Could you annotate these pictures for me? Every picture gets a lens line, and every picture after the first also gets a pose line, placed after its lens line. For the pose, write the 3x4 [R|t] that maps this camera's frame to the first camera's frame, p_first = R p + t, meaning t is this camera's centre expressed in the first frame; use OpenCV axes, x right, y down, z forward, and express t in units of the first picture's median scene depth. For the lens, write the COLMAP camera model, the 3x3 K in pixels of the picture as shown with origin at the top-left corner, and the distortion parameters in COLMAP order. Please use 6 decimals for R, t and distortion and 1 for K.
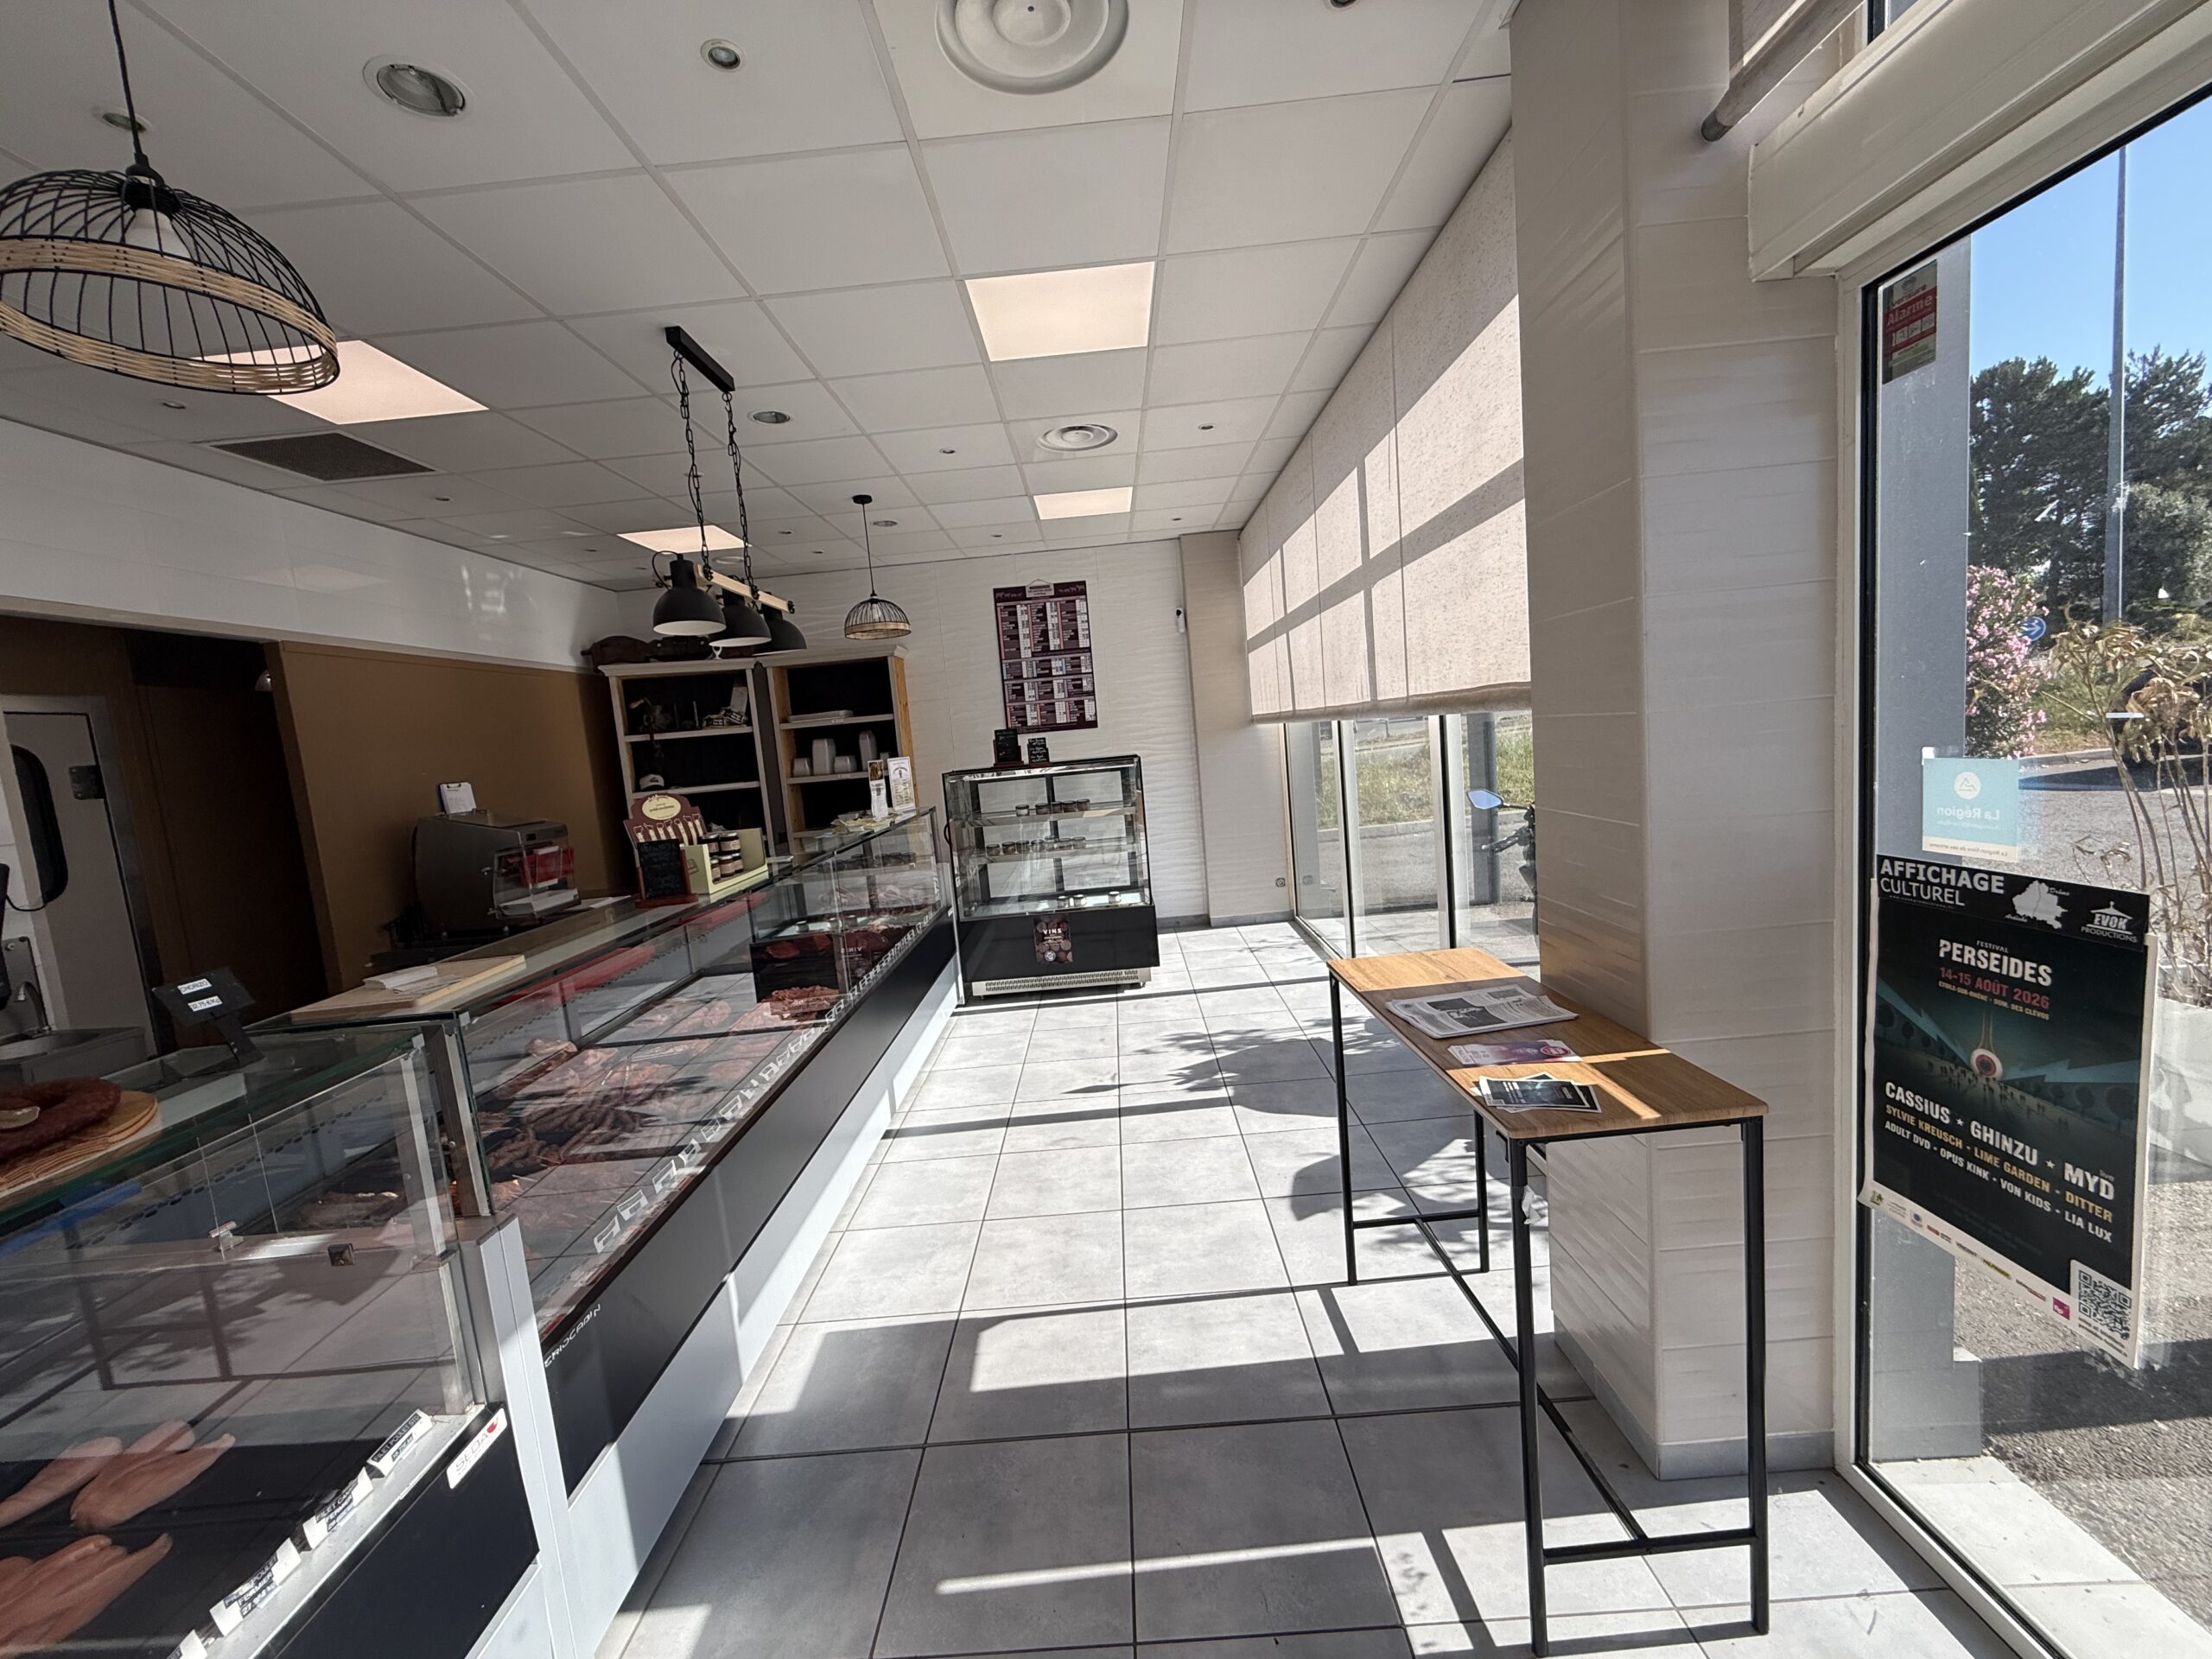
lens RADIAL K [[876.6, 0, 1099.3], [0, 876.6, 831.2], [0, 0, 1]] dist [-0.003100, -0.000275]
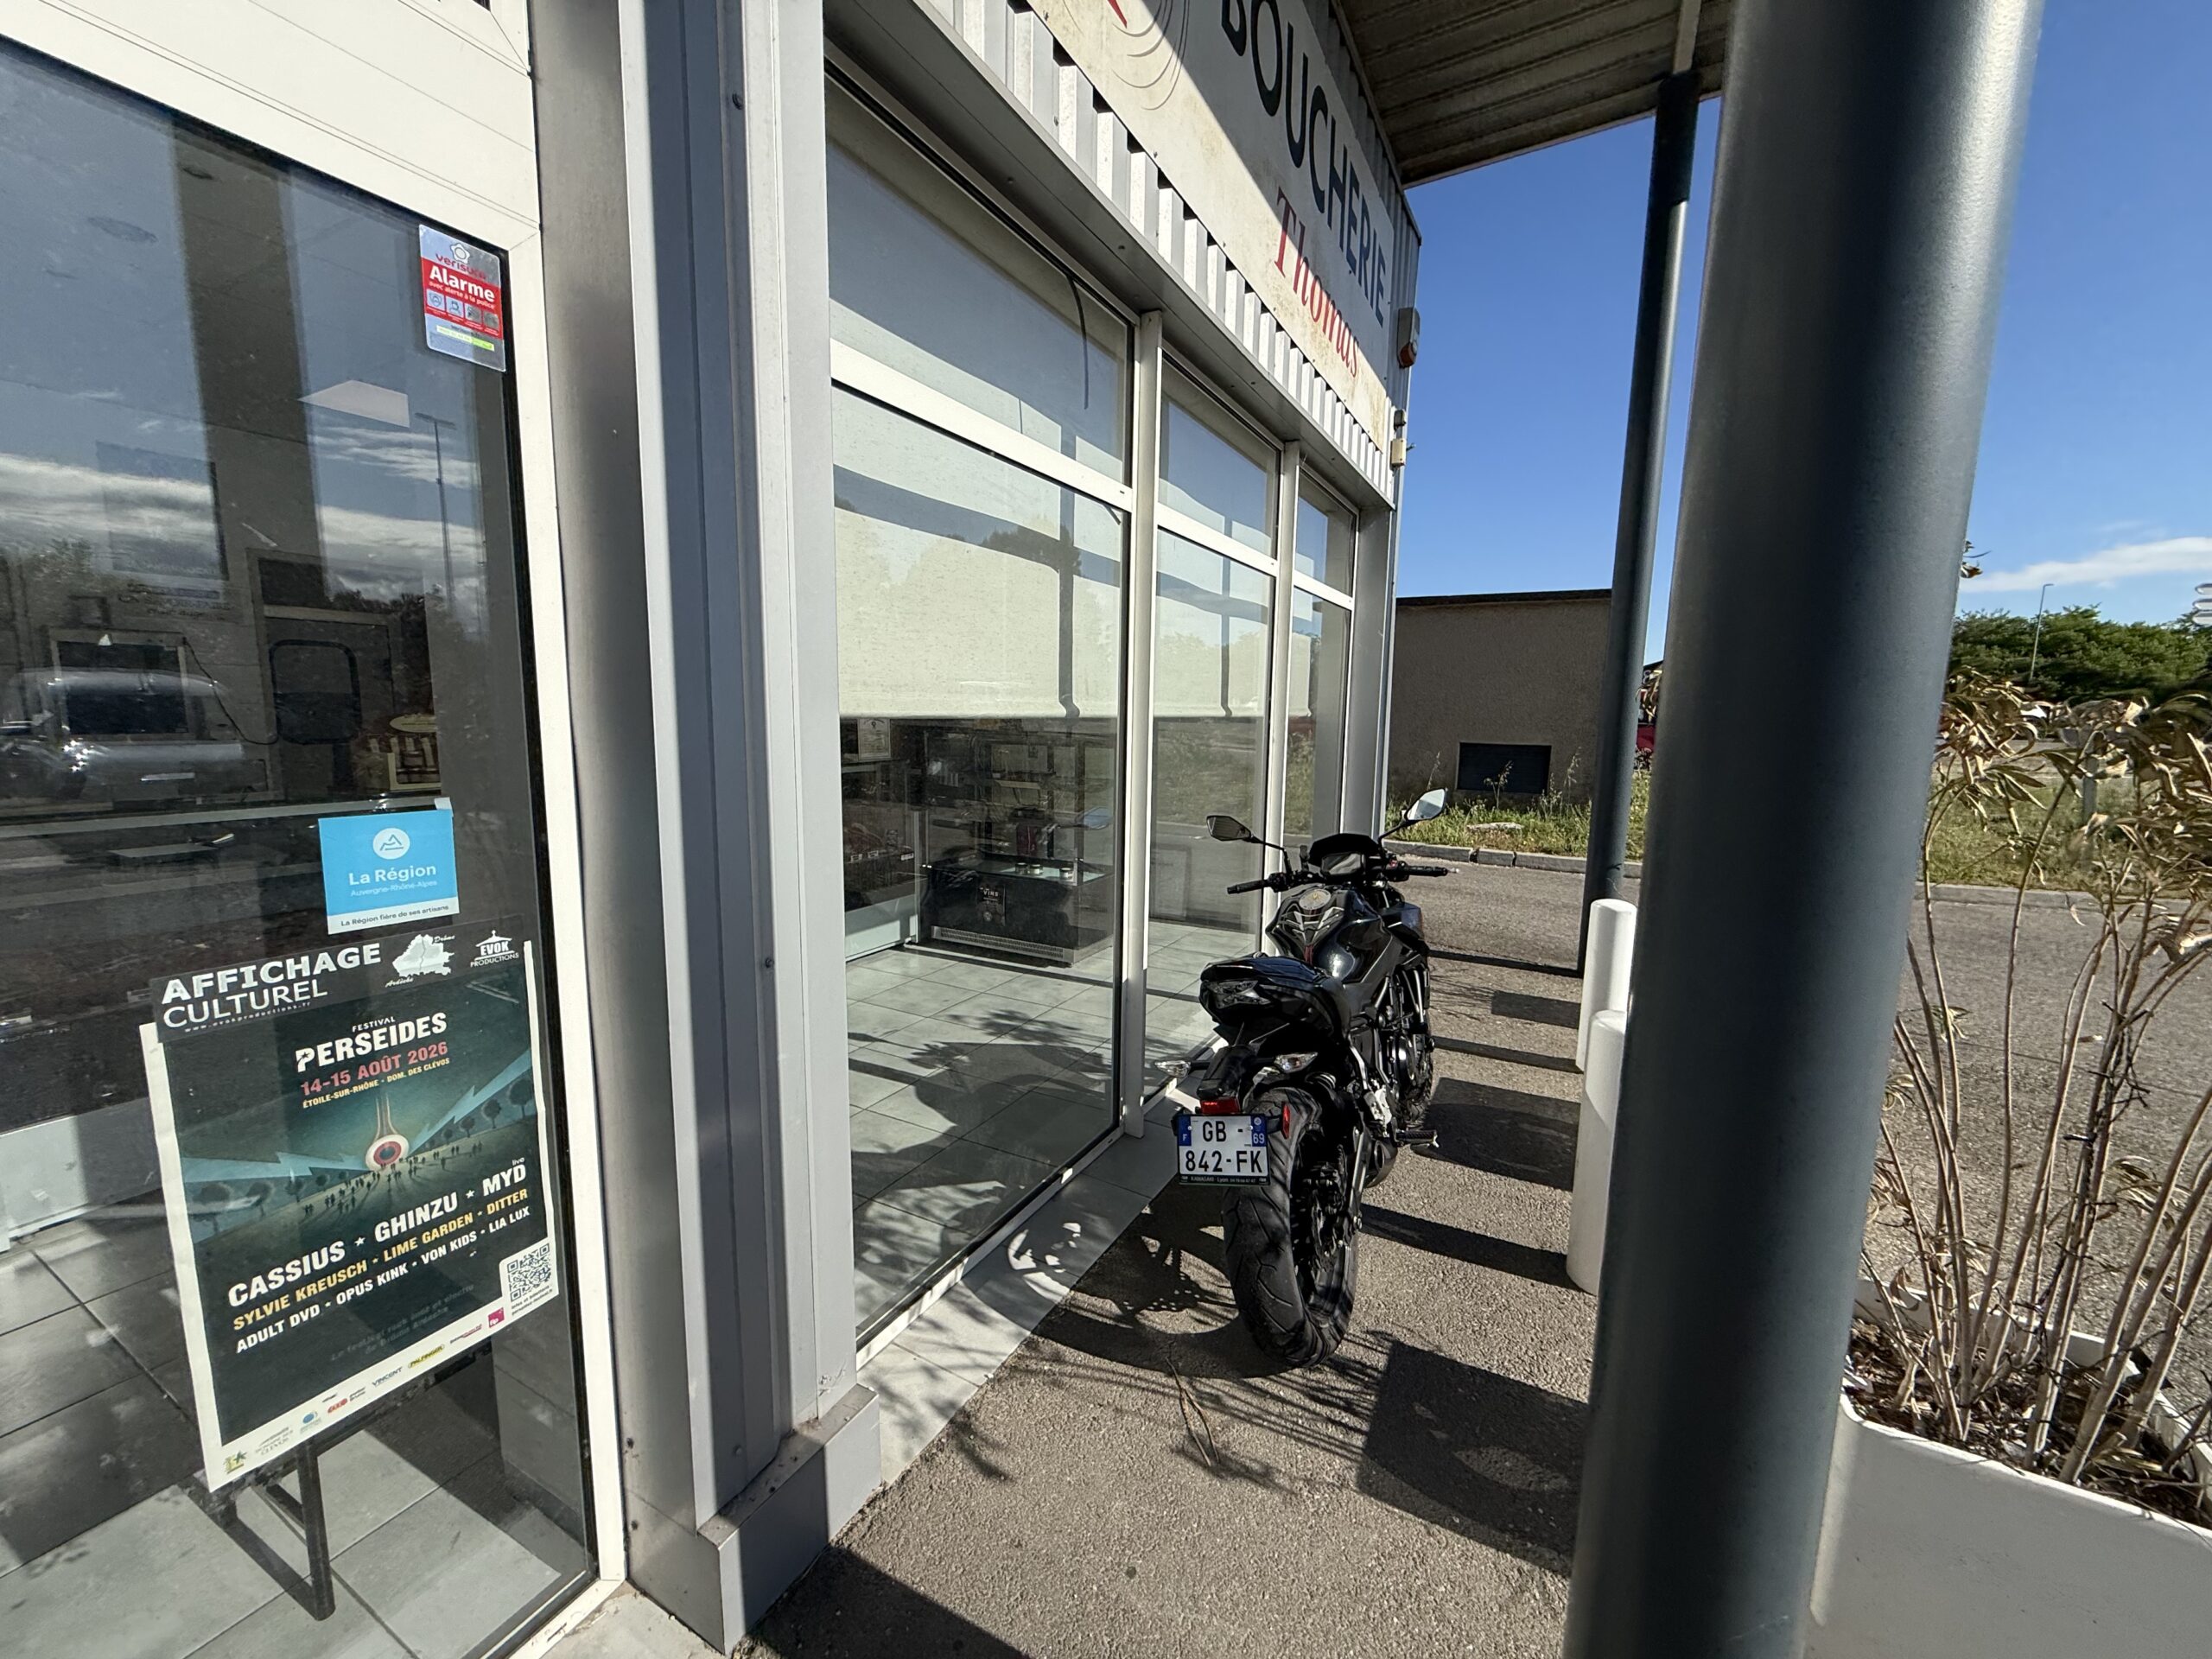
lens RADIAL K [[876.6, 0, 1099.0], [0, 876.6, 826.8], [0, 0, 1]] dist [-0.003100, -0.000275]
pose [[-0.883485, 0.005872, 0.468422, -0.024707], [0.098242, 0.980009, 0.173008, -0.068216], [-0.458042, 0.198868, -0.866400, 0.646140]]
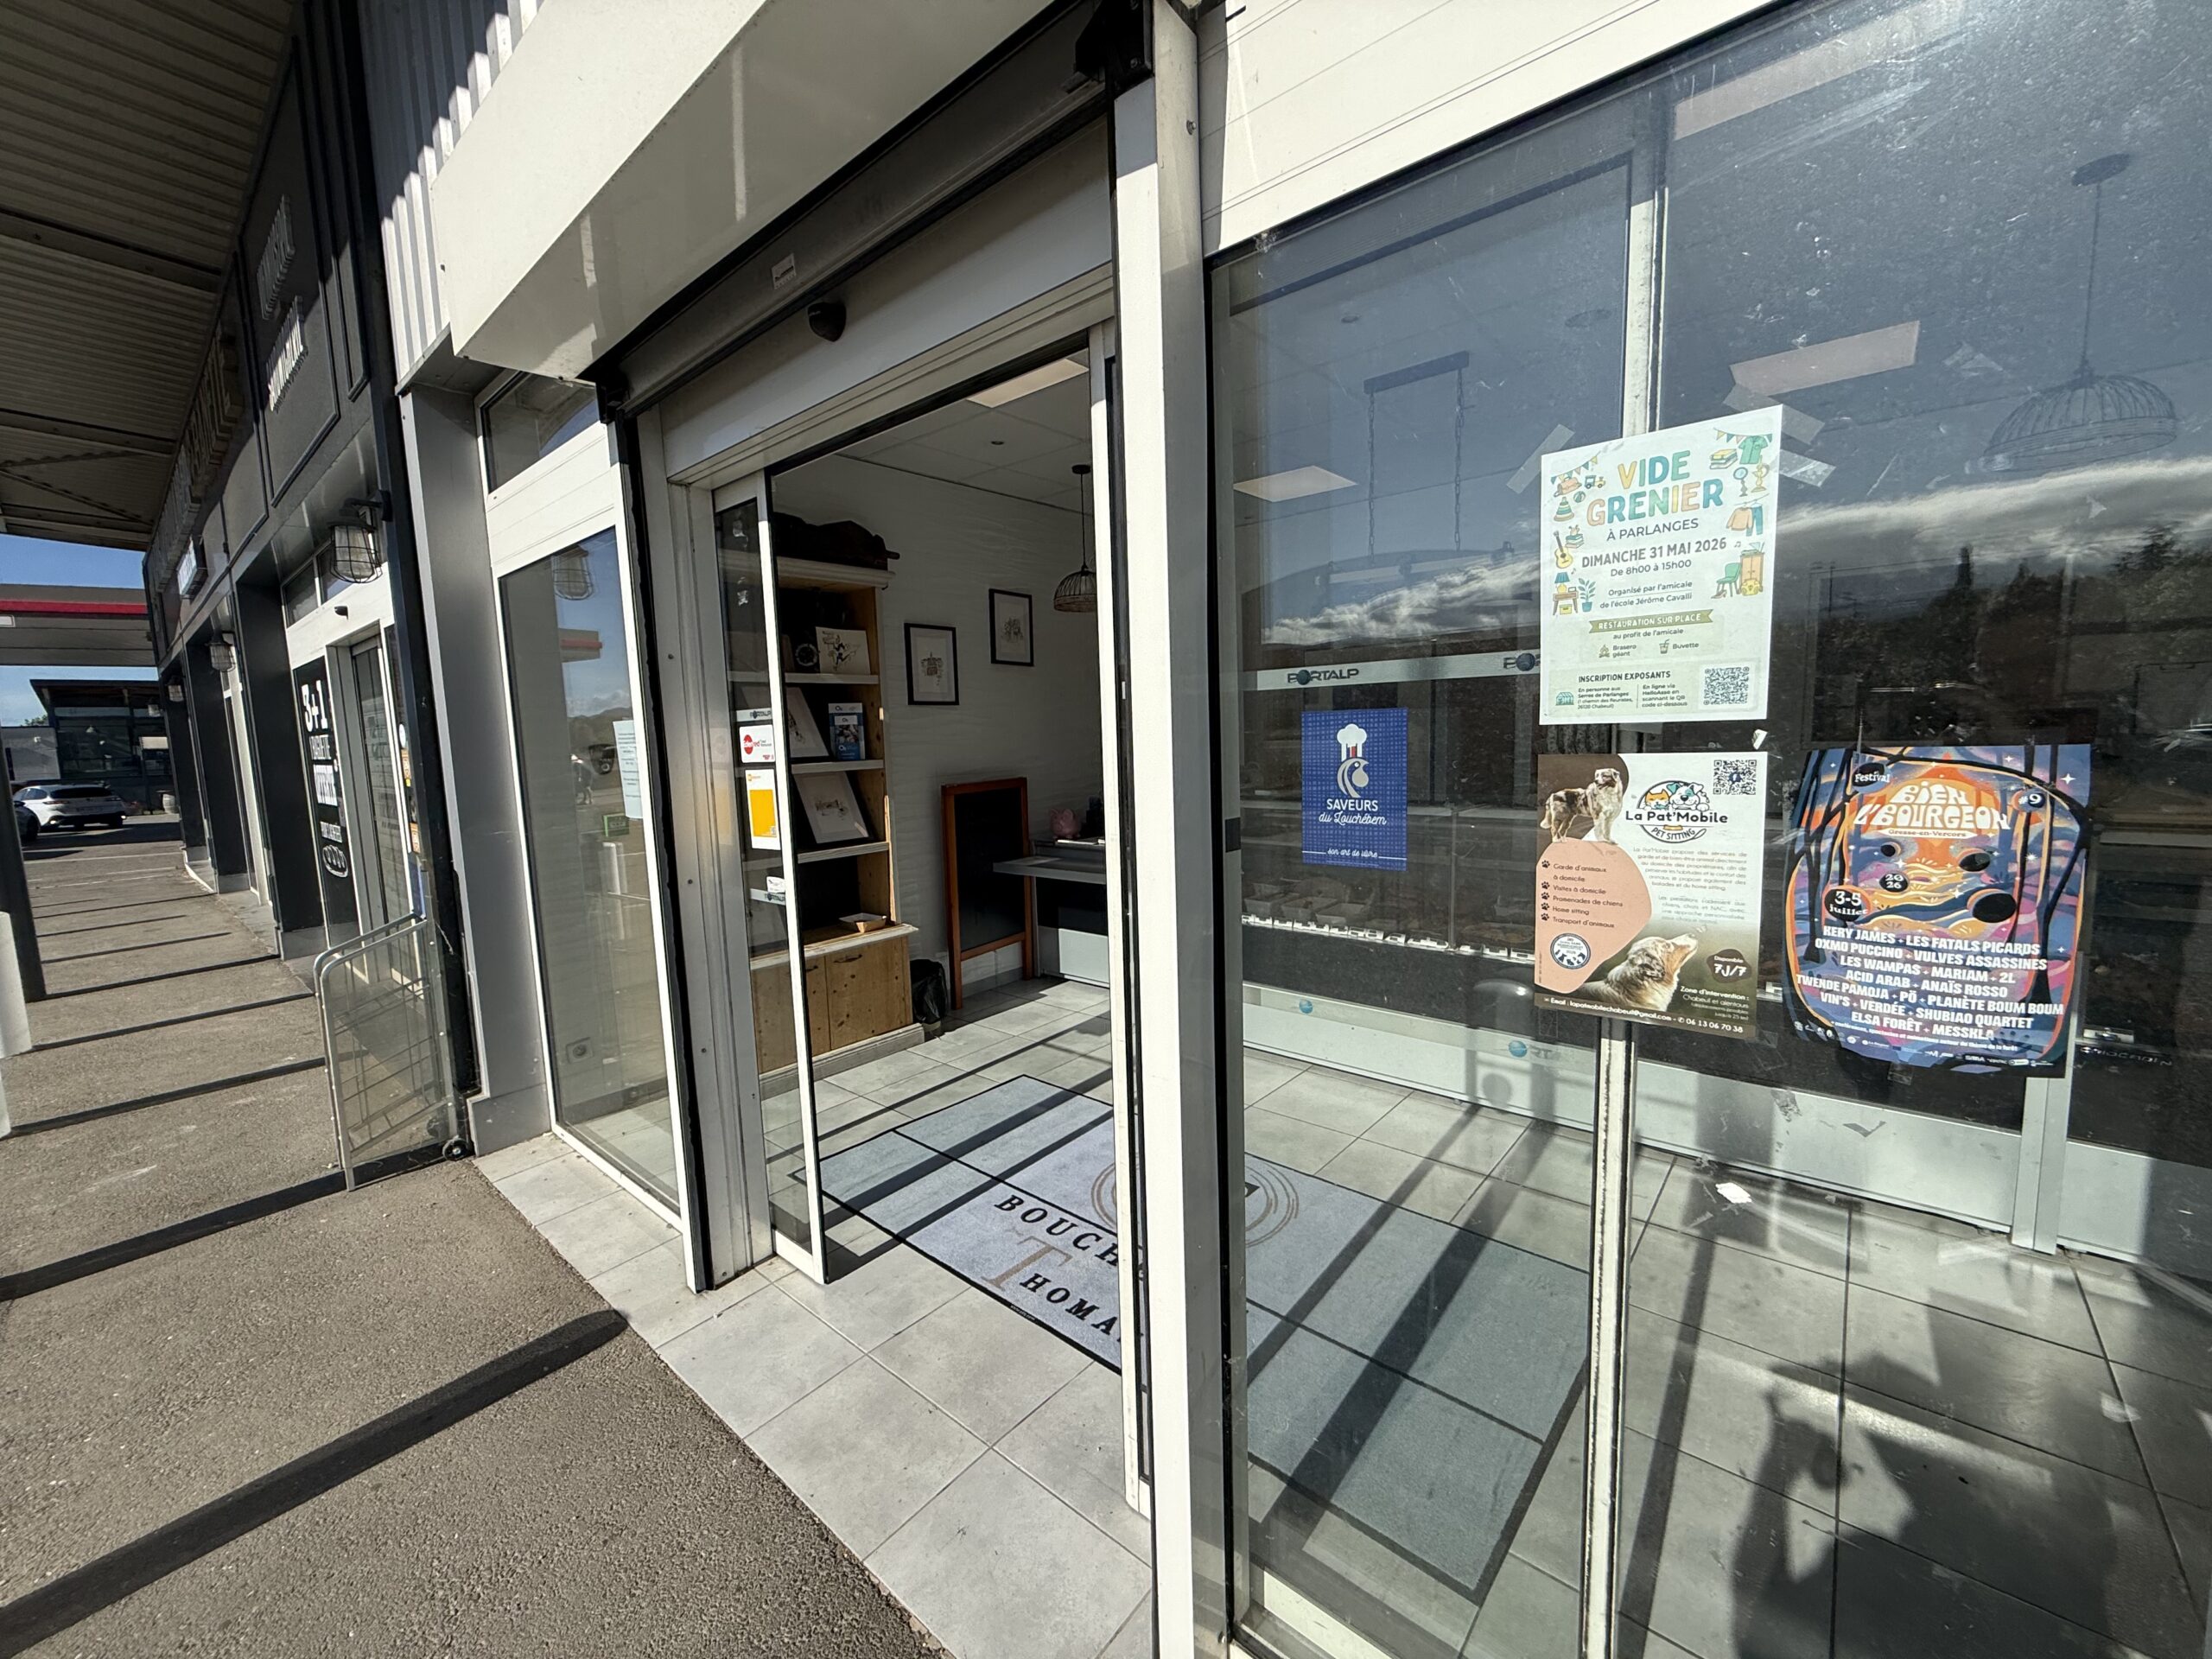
lens RADIAL K [[876.6, 0, 1094.7], [0, 876.6, 821.8], [0, 0, 1]] dist [-0.003100, -0.000275]
pose [[0.646680, -0.018417, 0.762539, 0.079905], [0.045420, 0.998864, -0.014394, -0.069393], [-0.761408, 0.043943, 0.646782, 0.621557]]
